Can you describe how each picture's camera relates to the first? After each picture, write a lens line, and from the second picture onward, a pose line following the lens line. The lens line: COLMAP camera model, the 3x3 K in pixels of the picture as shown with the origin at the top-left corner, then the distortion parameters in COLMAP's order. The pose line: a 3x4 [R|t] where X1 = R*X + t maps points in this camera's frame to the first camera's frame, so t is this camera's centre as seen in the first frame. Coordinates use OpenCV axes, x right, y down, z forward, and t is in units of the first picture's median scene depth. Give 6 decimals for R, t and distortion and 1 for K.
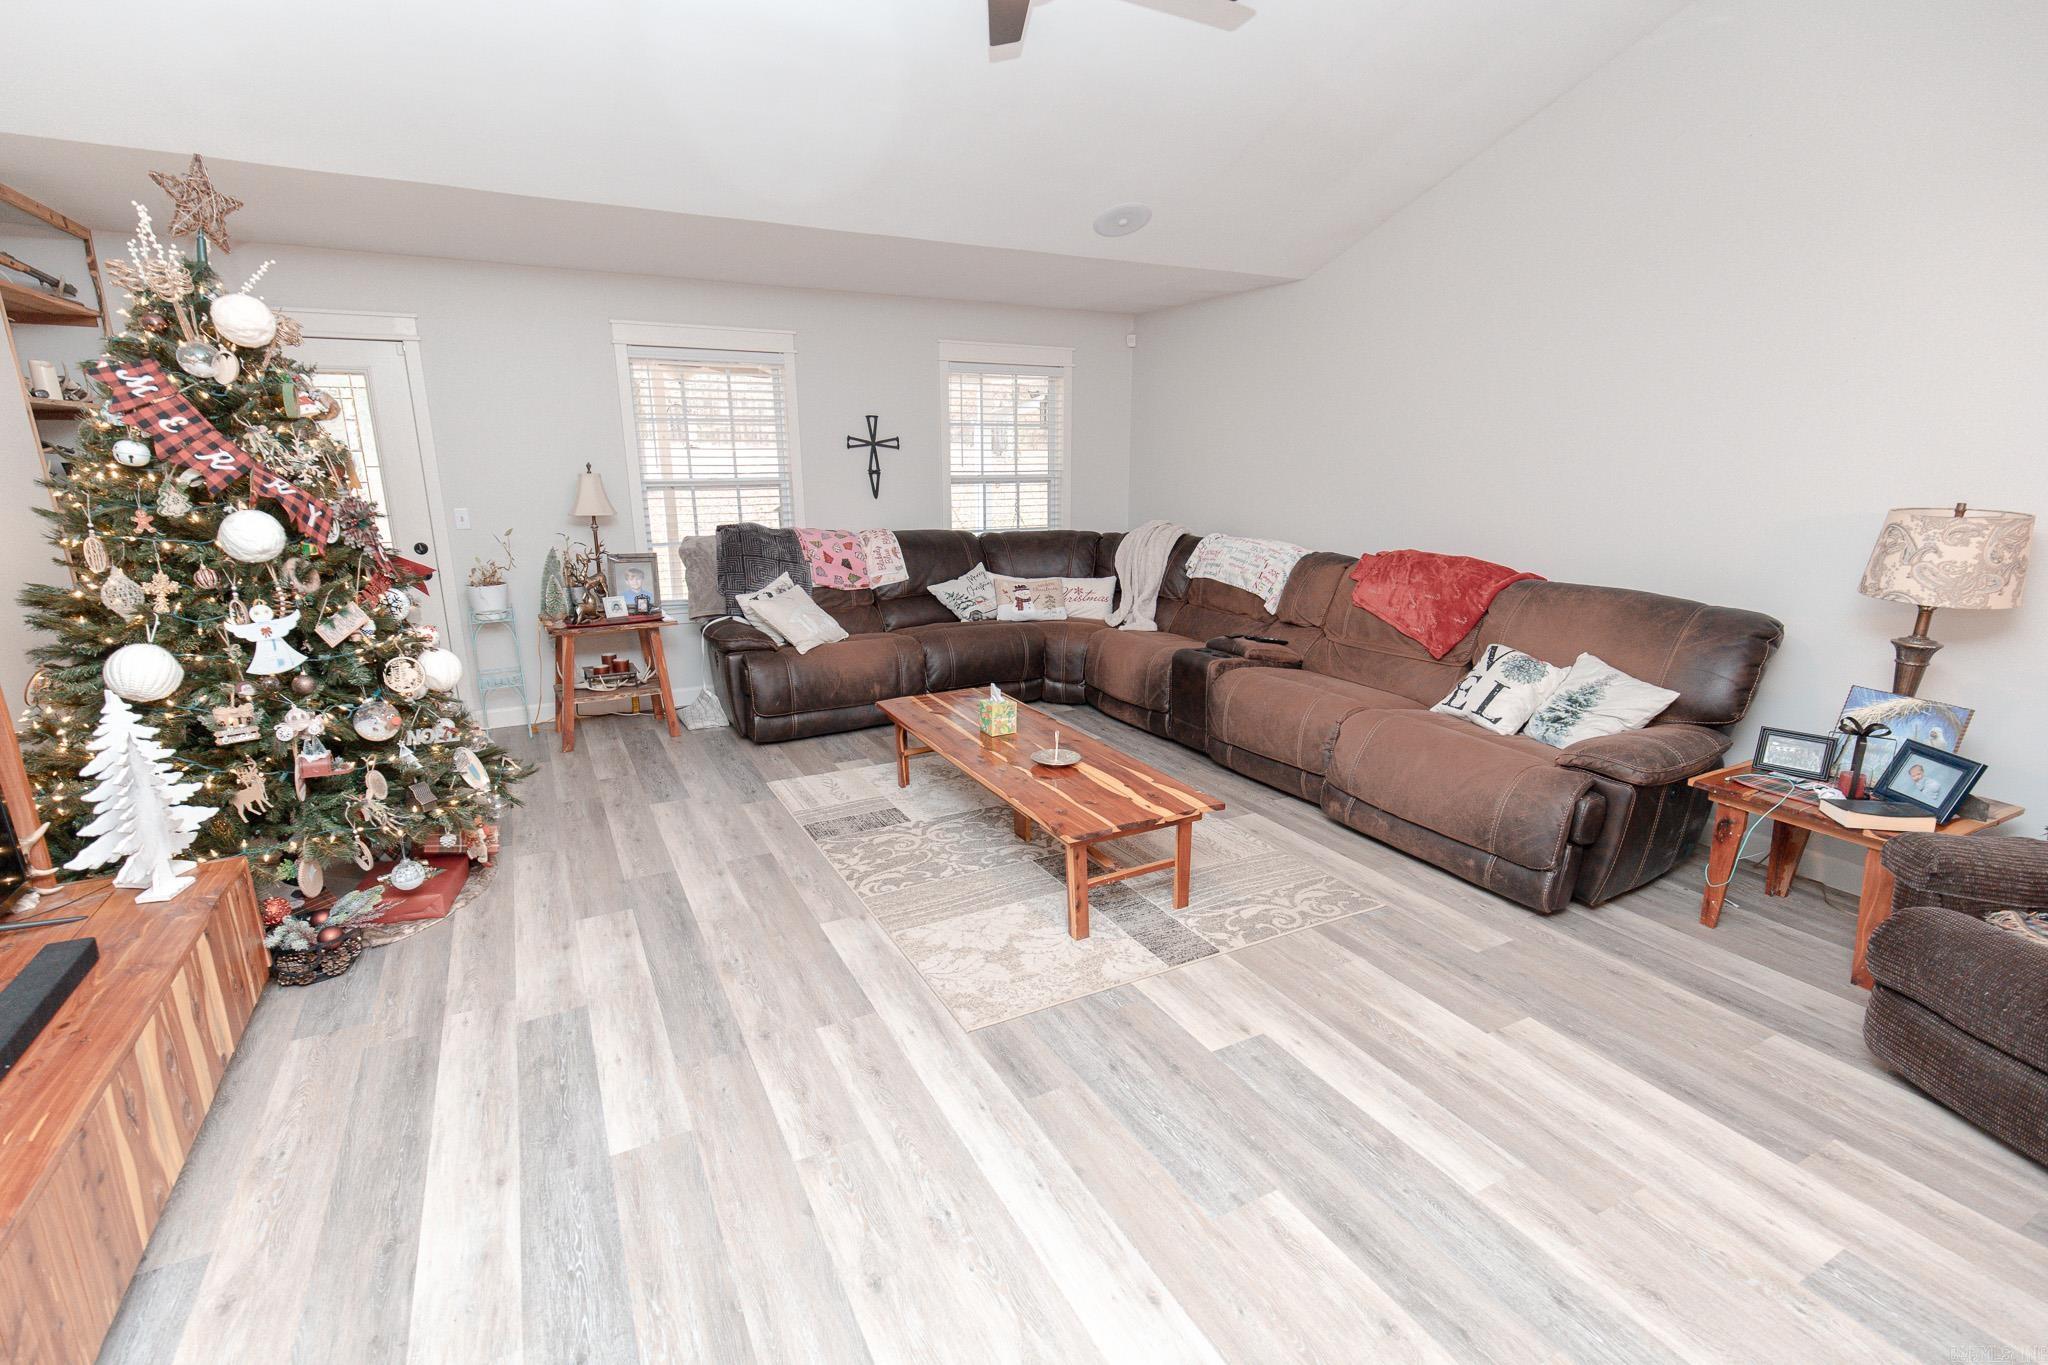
lens RADIAL K [[932.5, 0, 1024.0], [0, 932.5, 682.5], [0, 0, 1]] dist [-0.001744, -0.000427]
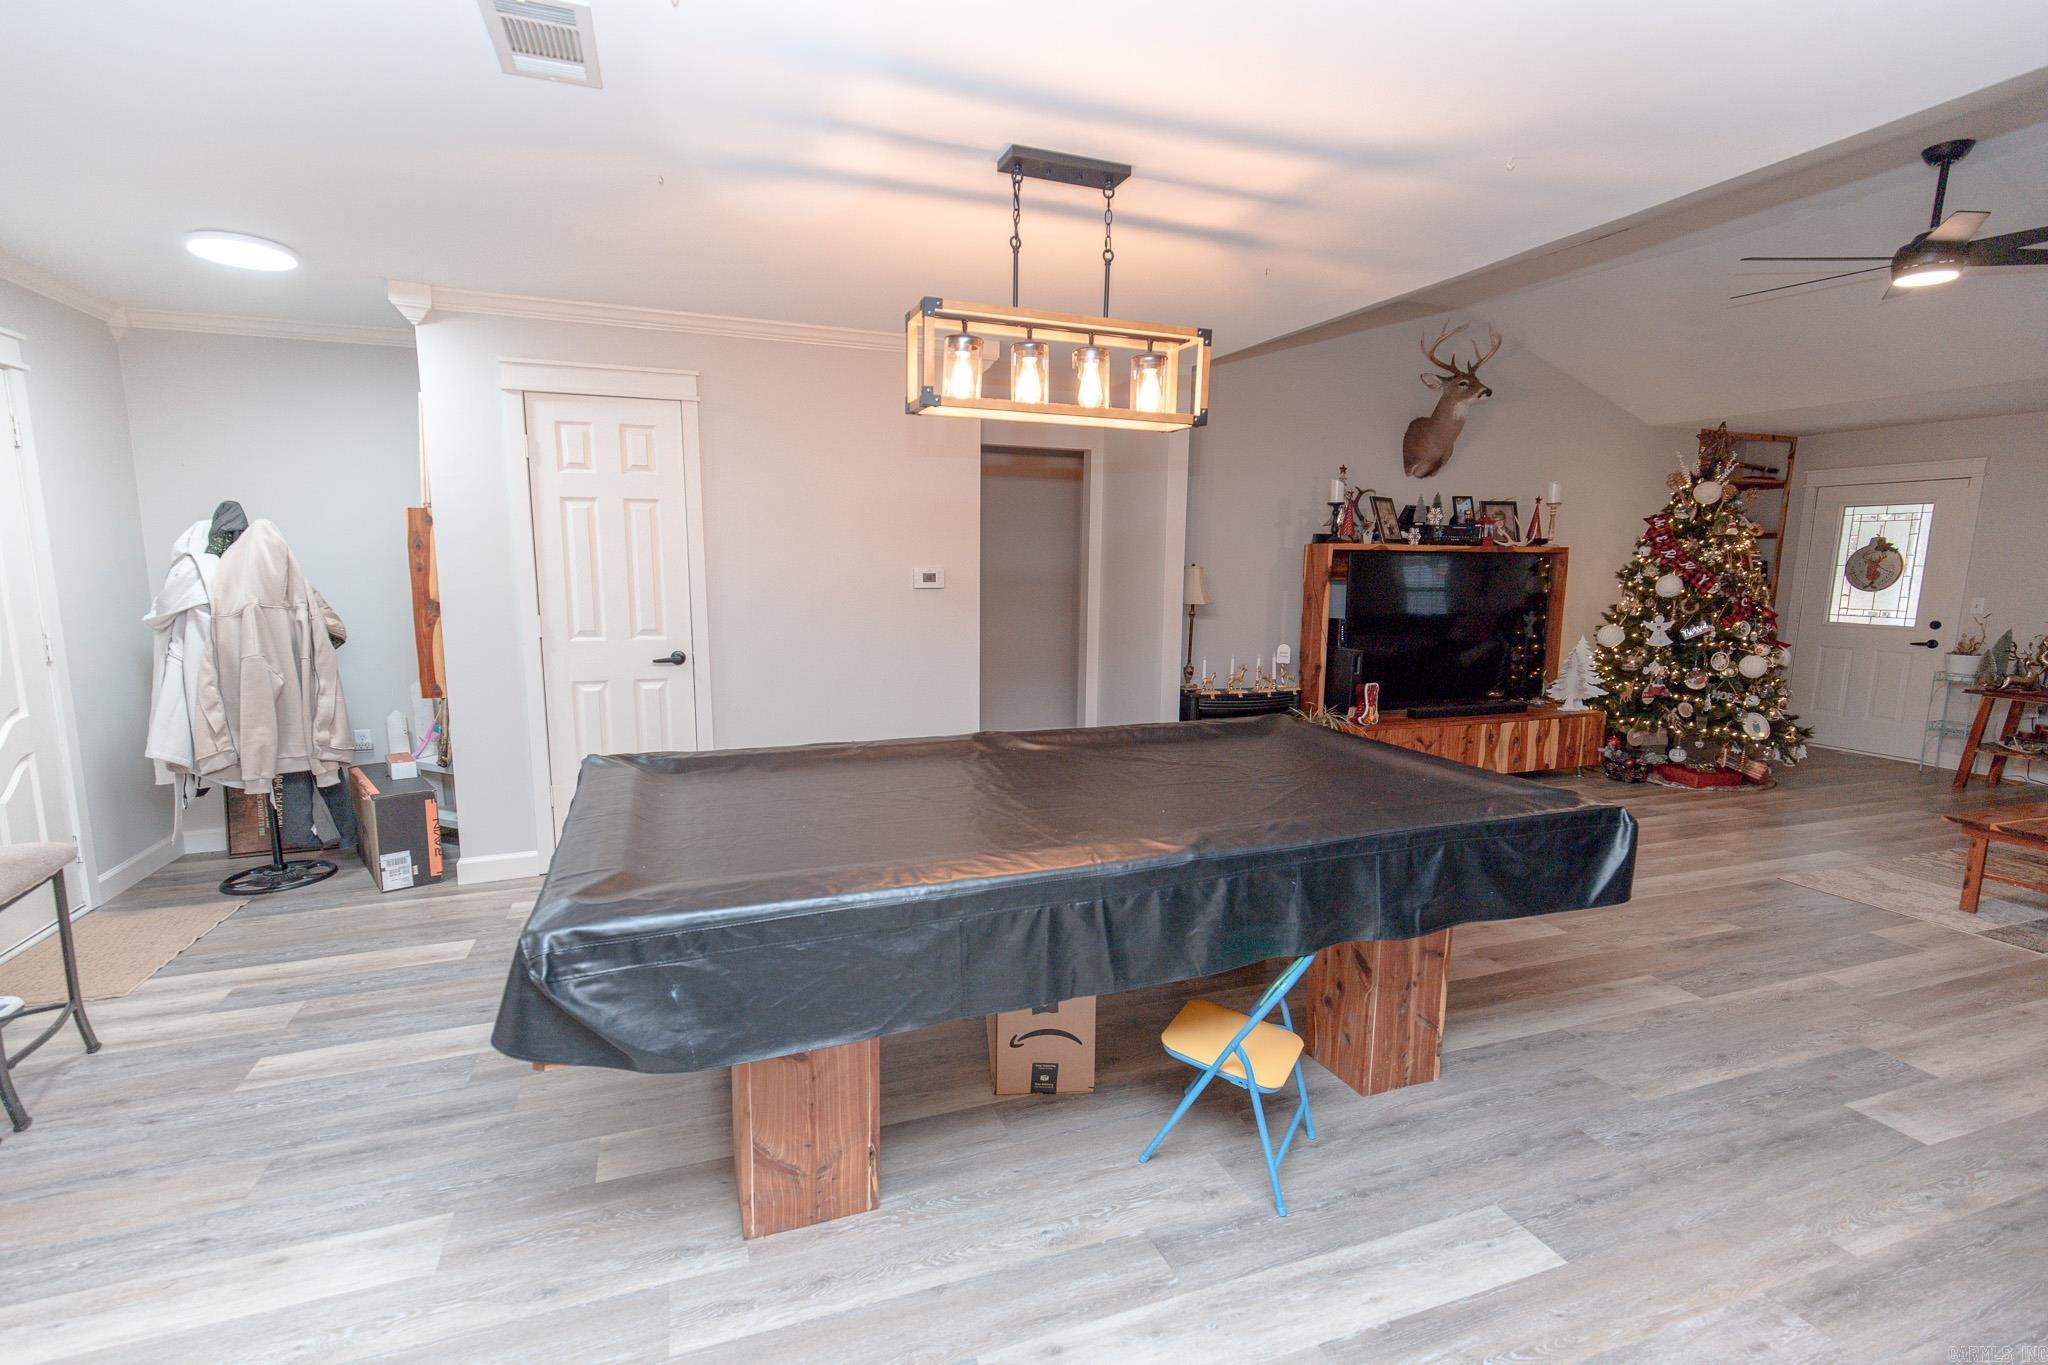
lens RADIAL K [[932.5, 0, 1024.0], [0, 932.5, 682.5], [0, 0, 1]] dist [-0.001744, -0.000427]
pose [[-0.128273, 0.121736, -0.984239, 1.633636], [-0.249969, 0.956427, 0.150874, 0.117773], [0.959720, 0.265382, -0.092253, -0.235820]]
